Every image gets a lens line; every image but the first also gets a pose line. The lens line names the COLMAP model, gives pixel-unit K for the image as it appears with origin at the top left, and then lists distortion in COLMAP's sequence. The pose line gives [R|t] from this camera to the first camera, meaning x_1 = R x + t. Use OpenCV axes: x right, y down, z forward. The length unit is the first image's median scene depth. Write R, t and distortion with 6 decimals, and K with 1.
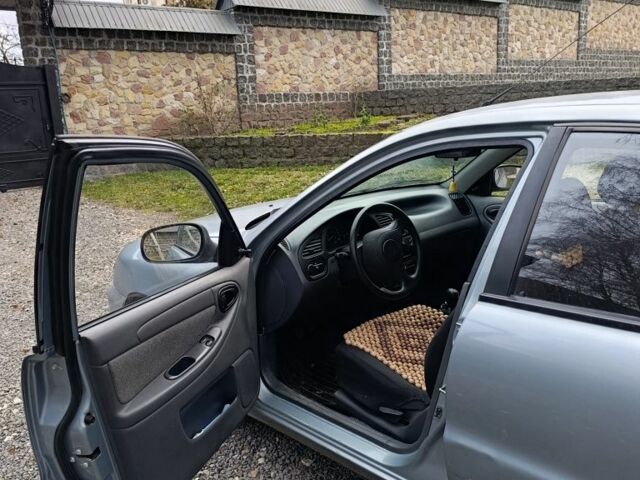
lens RADIAL K [[581.1, 0, 323.4], [0, 581.1, 245.8], [0, 0, 1]] dist [-0.011323, 0.000000]
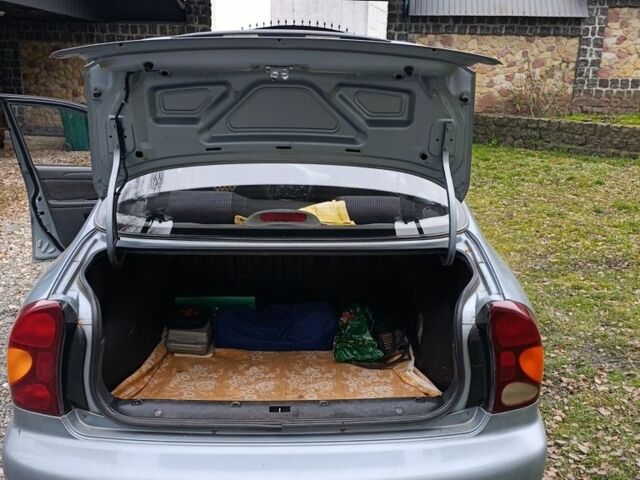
lens RADIAL K [[581.1, 0, 317.3], [0, 581.1, 246.3], [0, 0, 1]] dist [-0.011323, 0.000000]
pose [[0.710345, 0.239143, -0.661983, 0.264681], [-0.211254, 0.969588, 0.123578, -0.011505], [0.671403, 0.052063, 0.739261, -0.012387]]
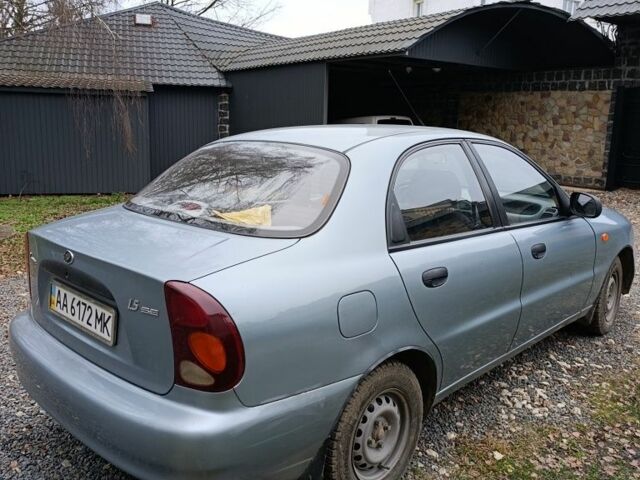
lens RADIAL K [[581.1, 0, 318.5], [0, 581.1, 243.2], [0, 0, 1]] dist [-0.011323, 0.000000]
pose [[-0.026264, 0.235245, -0.971581, 0.350682], [-0.249203, 0.939692, 0.234260, -0.044930], [0.968095, 0.248273, 0.033943, 0.136758]]
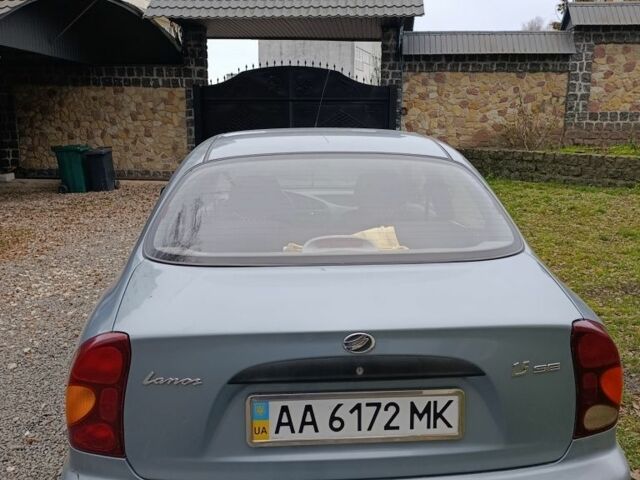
lens RADIAL K [[581.1, 0, 327.3], [0, 581.1, 248.4], [0, 0, 1]] dist [-0.011323, 0.000000]
pose [[0.737103, 0.179313, -0.651557, 0.250439], [-0.188647, 0.980424, 0.056405, -0.004720], [0.648916, 0.081338, 0.756500, -0.020198]]
